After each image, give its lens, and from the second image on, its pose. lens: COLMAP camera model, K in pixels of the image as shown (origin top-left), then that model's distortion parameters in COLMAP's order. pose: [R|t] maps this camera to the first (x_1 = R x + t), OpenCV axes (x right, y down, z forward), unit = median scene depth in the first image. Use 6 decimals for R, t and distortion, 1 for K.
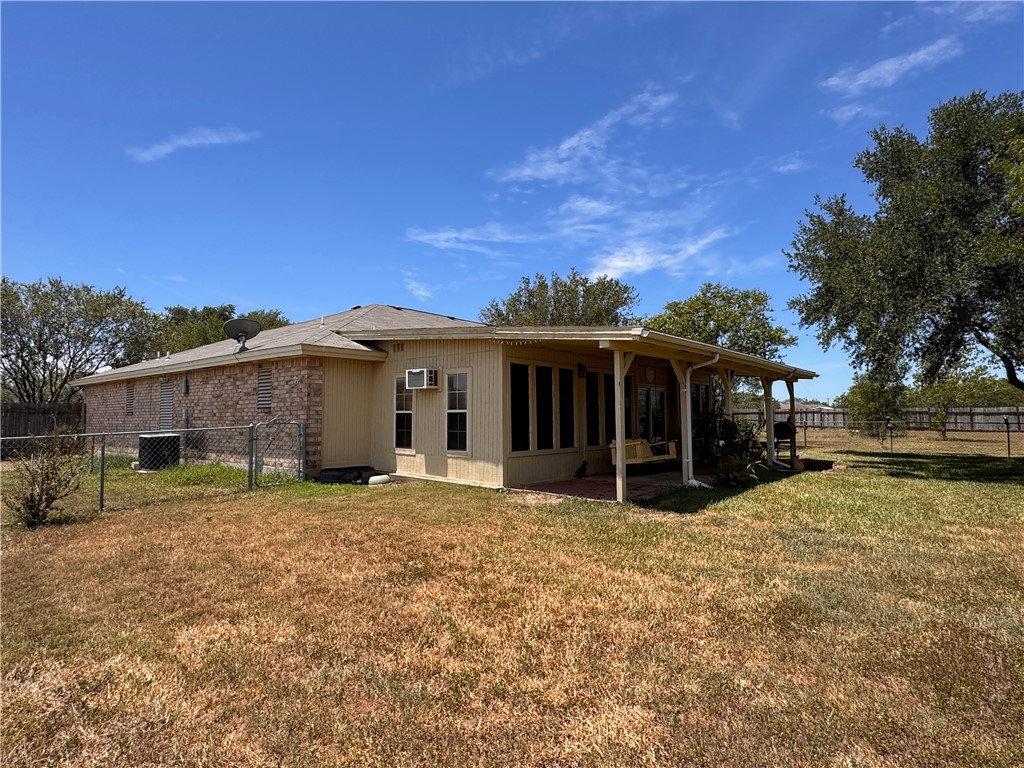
lens RADIAL K [[571.7, 0, 513.1], [0, 571.7, 384.2], [0, 0, 1]] dist [0.004645, 0.000865]
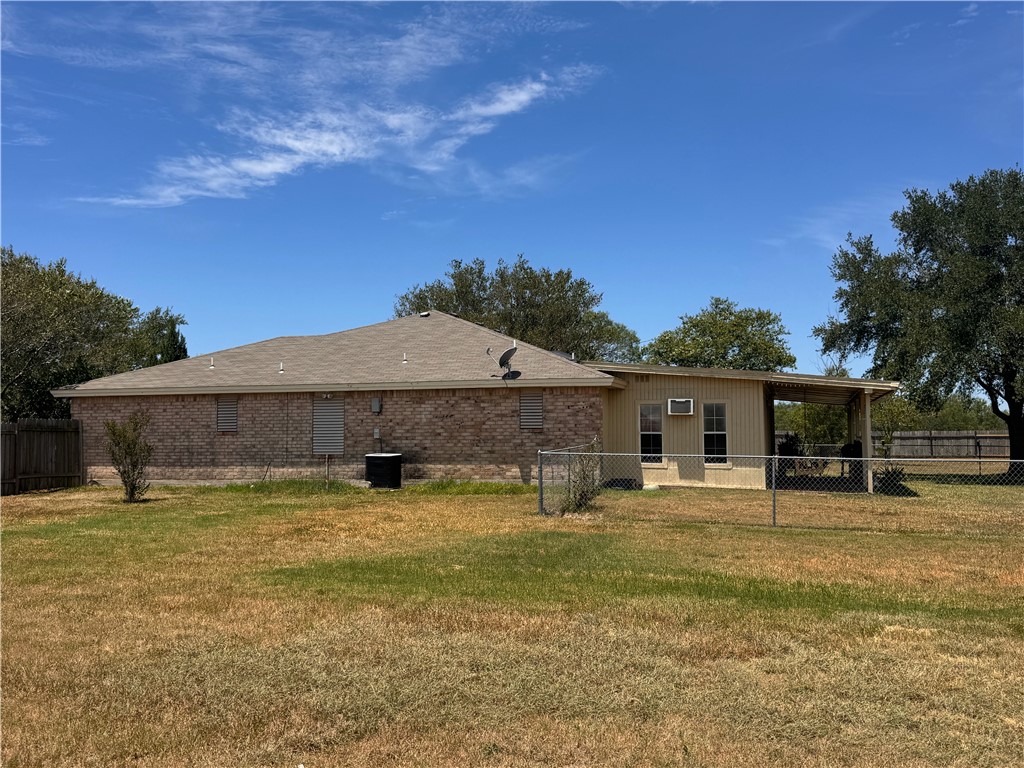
lens RADIAL K [[1009.2, 0, 511.1], [0, 1009.2, 382.9], [0, 0, 1]] dist [0.101353, 0.000000]
pose [[0.919160, 0.024329, 0.393133, -1.307996], [-0.023731, 0.999698, -0.006381, -0.035942], [-0.393170, -0.003465, 0.919459, -0.846268]]
